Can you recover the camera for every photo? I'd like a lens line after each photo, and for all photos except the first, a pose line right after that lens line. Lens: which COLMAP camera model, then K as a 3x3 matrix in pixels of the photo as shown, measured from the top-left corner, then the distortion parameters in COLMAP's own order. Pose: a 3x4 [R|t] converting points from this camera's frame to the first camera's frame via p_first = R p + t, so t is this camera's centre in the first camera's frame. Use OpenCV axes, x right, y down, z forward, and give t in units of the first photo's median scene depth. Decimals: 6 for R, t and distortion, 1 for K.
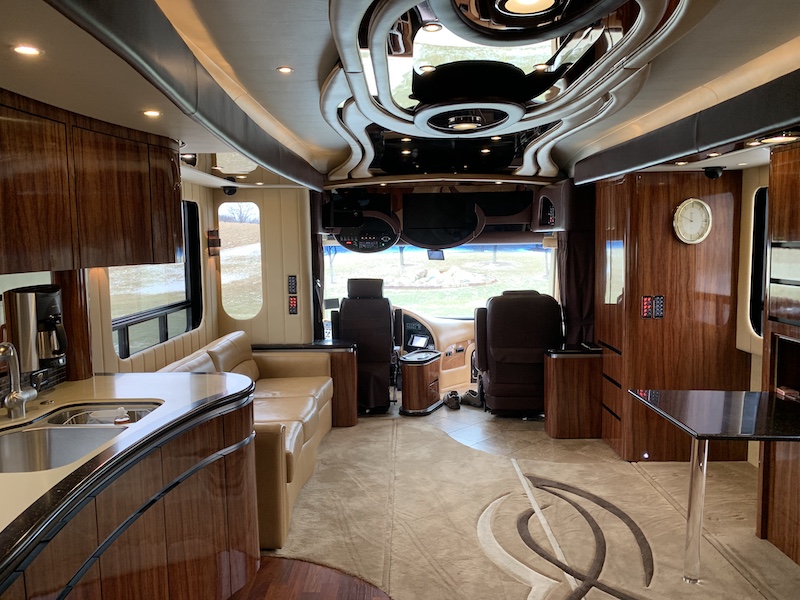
lens RADIAL K [[616.6, 0, 405.5], [0, 616.6, 289.0], [0, 0, 1]] dist [0.068076, -0.092366]
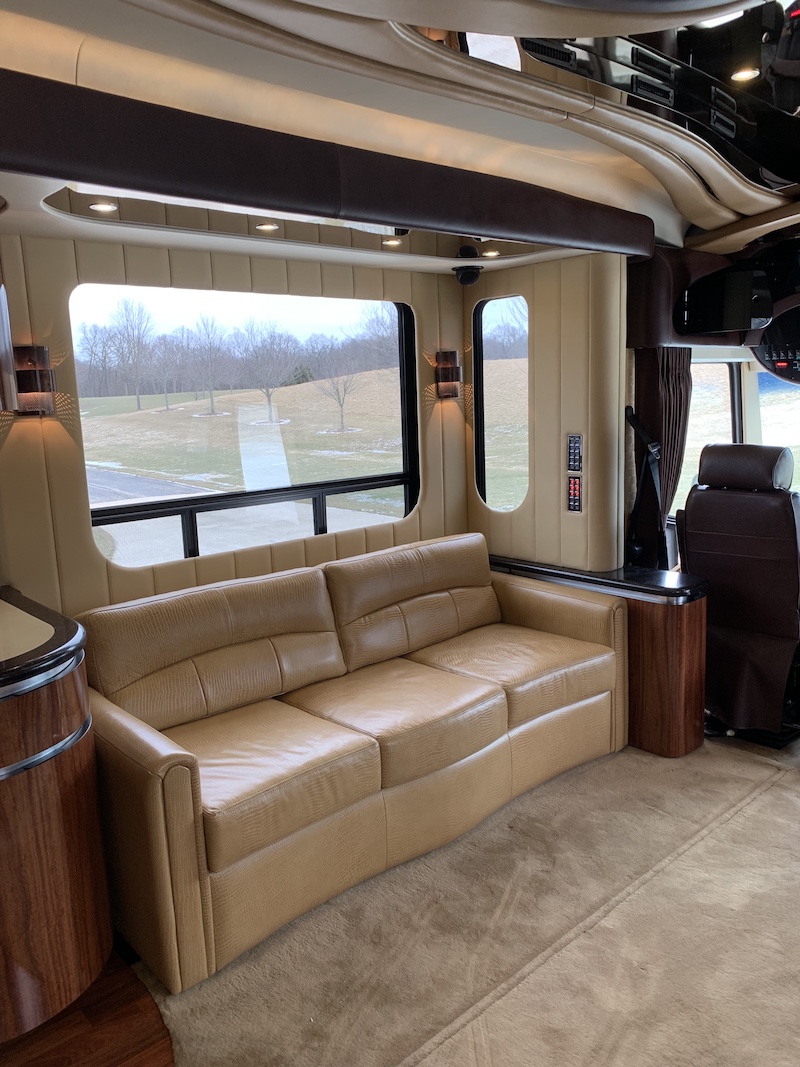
lens RADIAL K [[822.4, 0, 404.2], [0, 822.4, 534.4], [0, 0, 1]] dist [0.068076, -0.092366]
pose [[0.667784, 0.116163, -0.735235, 0.232152], [-0.027964, 0.990966, 0.131169, -0.026248], [0.743830, -0.067032, 0.664999, 0.447923]]
